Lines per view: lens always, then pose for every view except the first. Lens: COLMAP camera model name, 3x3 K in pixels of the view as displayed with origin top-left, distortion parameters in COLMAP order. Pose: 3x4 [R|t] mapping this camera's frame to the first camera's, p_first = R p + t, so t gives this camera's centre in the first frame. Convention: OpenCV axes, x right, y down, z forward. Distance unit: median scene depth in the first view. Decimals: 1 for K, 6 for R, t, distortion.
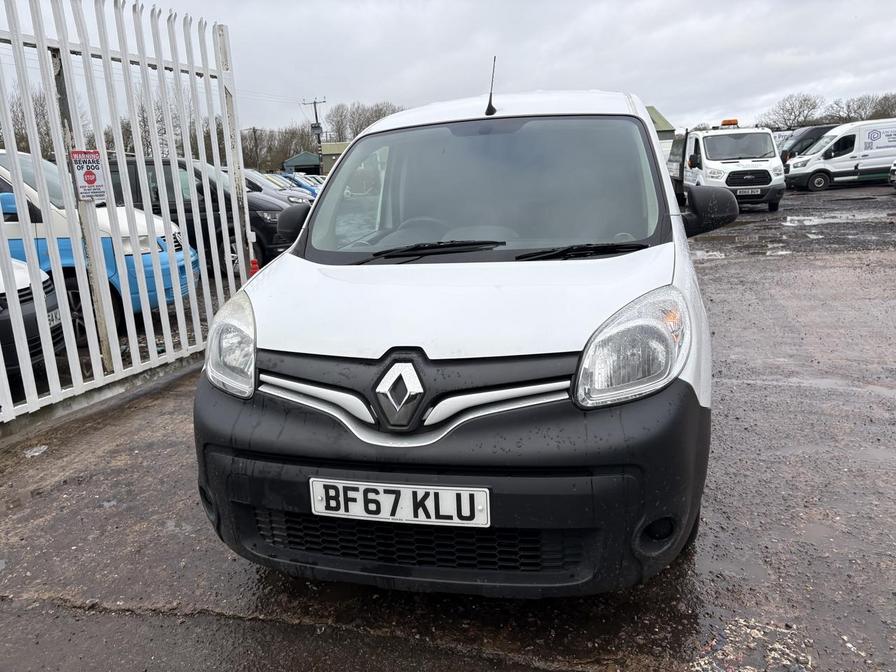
lens RADIAL K [[674.4, 0, 450.4], [0, 674.4, 331.0], [0, 0, 1]] dist [0.041688, -0.034208]
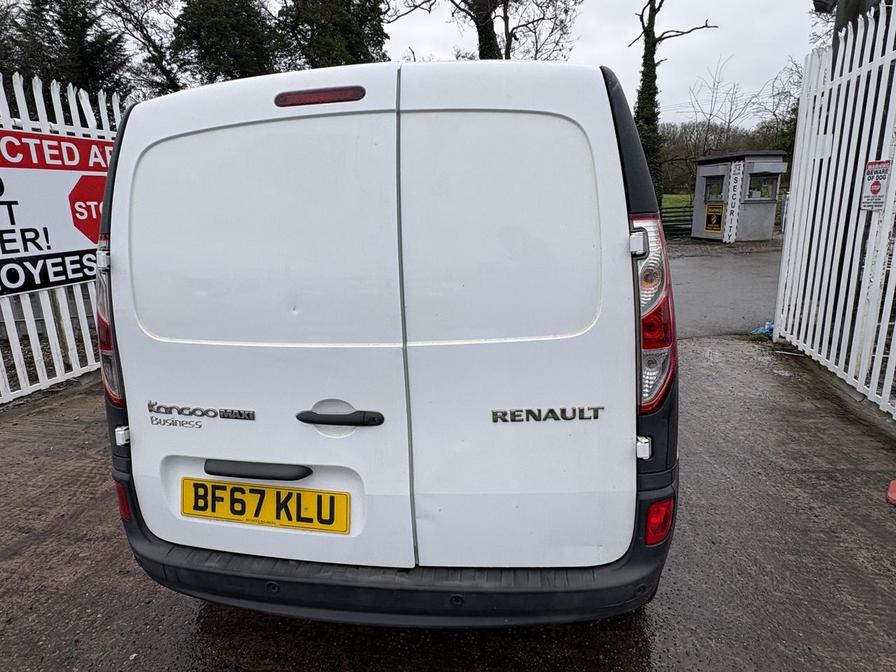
lens RADIAL K [[531.1, 0, 448.1], [0, 531.1, 333.4], [0, 0, 1]] dist [0.004436, -0.000291]
pose [[-0.993966, 0.100755, -0.043357, 0.250499], [0.072091, 0.897988, 0.434074, -0.663338], [0.082669, 0.428329, -0.899833, 2.768626]]
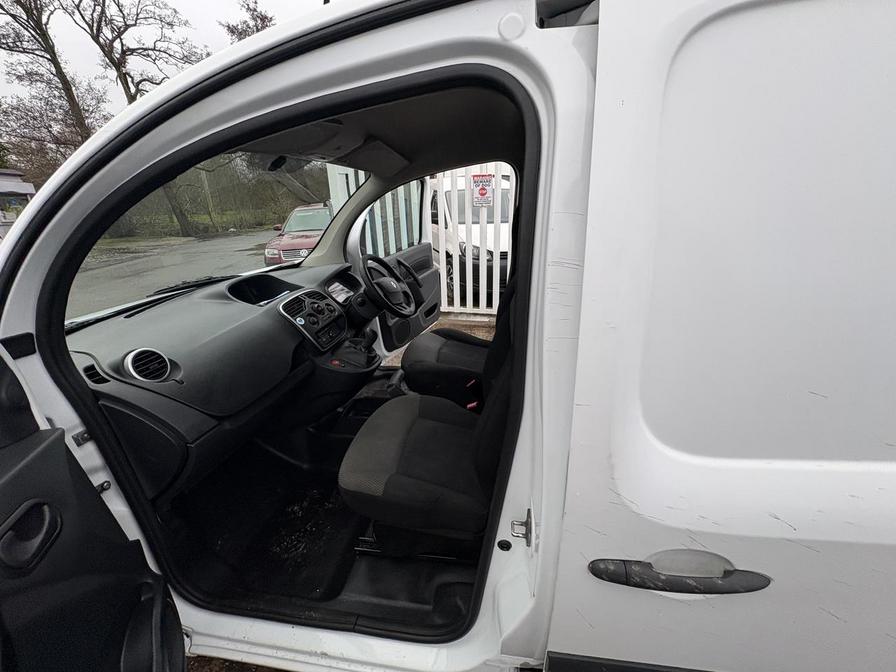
lens RADIAL K [[356.7, 0, 448.5], [0, 356.7, 336.9], [0, 0, 1]] dist [0.000858, 0.000323]
pose [[0.043439, 0.402875, -0.914224, 0.625389], [-0.174901, 0.904022, 0.390069, -0.363548], [0.983627, 0.142955, 0.109733, 1.380326]]
